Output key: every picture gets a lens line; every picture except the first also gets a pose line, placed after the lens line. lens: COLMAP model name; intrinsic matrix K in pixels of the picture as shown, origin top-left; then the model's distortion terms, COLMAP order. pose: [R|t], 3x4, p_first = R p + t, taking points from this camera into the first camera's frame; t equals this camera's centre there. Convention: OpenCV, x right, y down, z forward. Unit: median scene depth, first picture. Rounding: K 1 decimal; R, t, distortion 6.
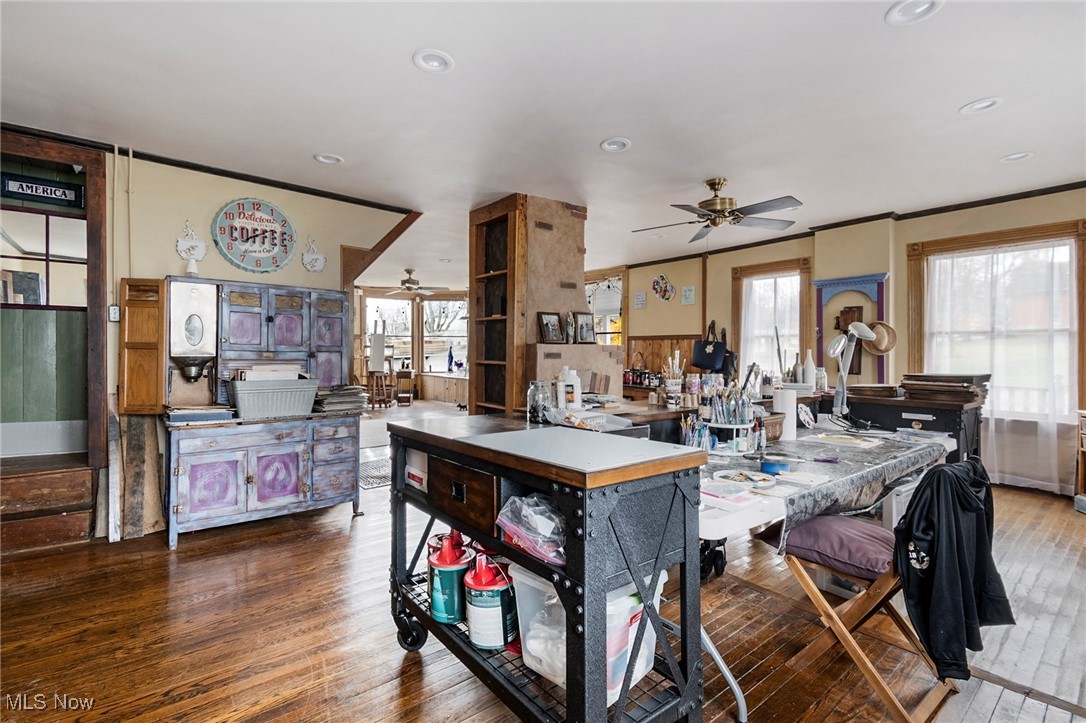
lens RADIAL K [[501.5, 0, 547.1], [0, 501.5, 353.6], [0, 0, 1]] dist [-0.000753, -0.000613]
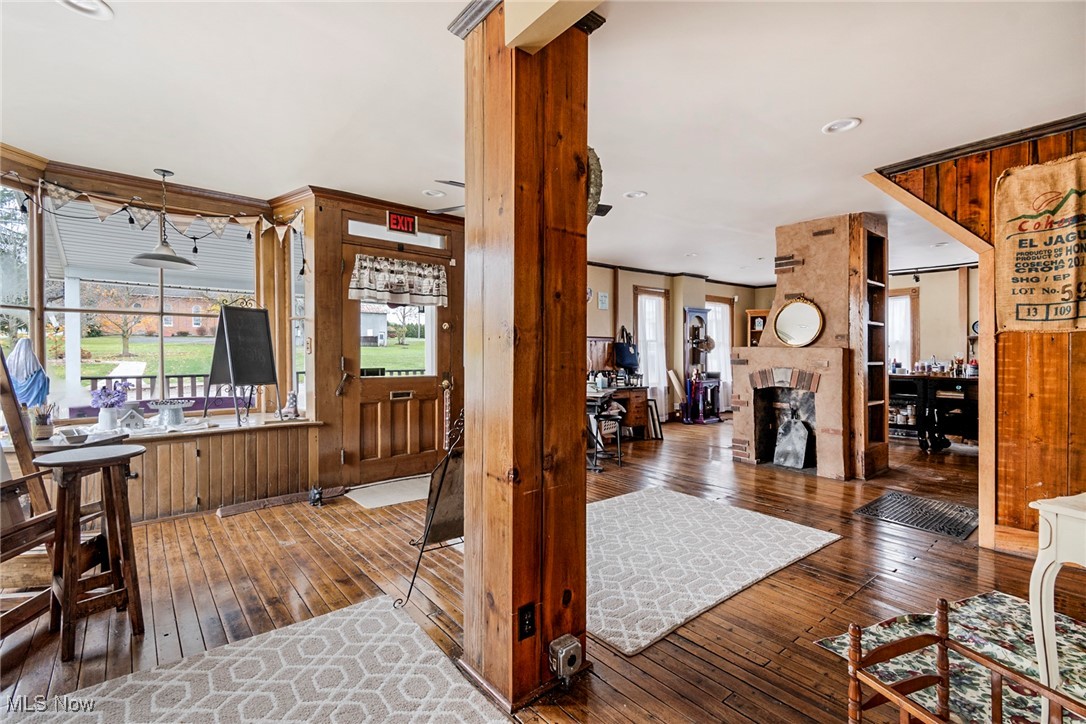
lens RADIAL K [[484.5, 0, 548.1], [0, 484.5, 352.5], [0, 0, 1]] dist [0.000077, 0.000010]
pose [[-0.001929, -0.006232, 0.999979, -1.217129], [0.004454, 0.999971, 0.006241, -0.016616], [-0.999988, 0.004466, -0.001902, 1.769378]]
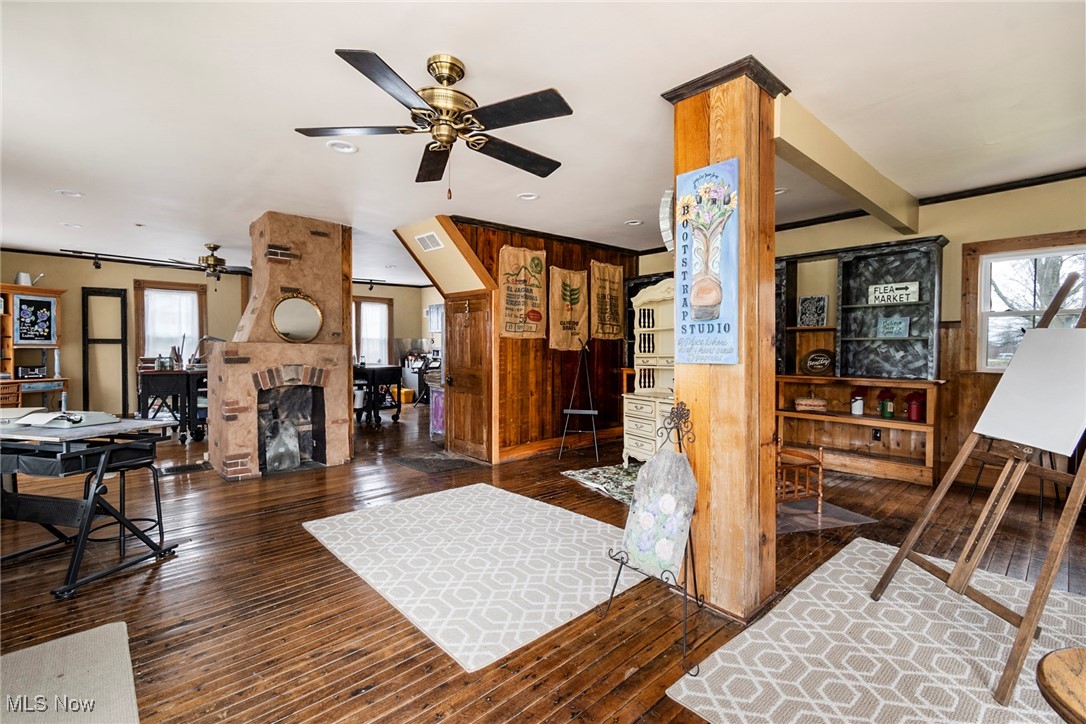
lens RADIAL K [[486.2, 0, 522.9], [0, 486.2, 358.9], [0, 0, 1]] dist [0.000619, 0.000188]
pose [[-0.999468, -0.007413, -0.031773, -0.567646], [-0.008304, 0.999573, 0.028001, -0.019474], [0.031552, 0.028250, -0.999103, 2.308525]]
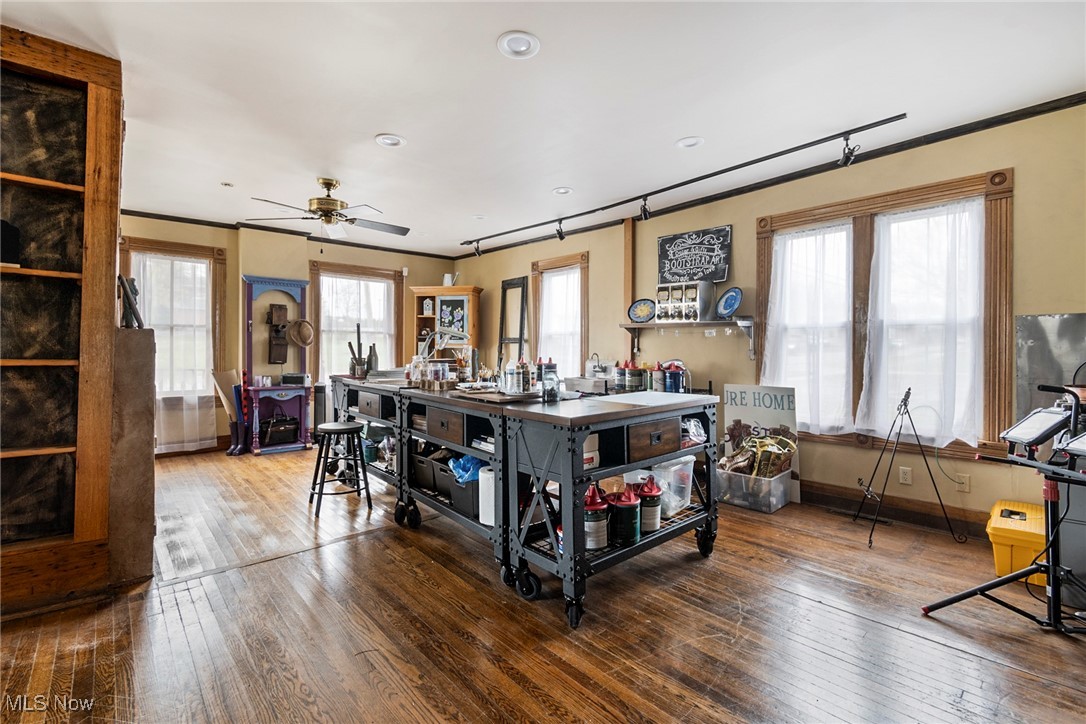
lens RADIAL K [[484.5, 0, 548.1], [0, 484.5, 352.5], [0, 0, 1]] dist [0.000077, 0.000010]
pose [[-0.044361, -0.010346, 0.998962, -0.608922], [-0.008471, 0.999914, 0.009979, -0.001328], [-0.998980, -0.008019, -0.044445, 0.516241]]
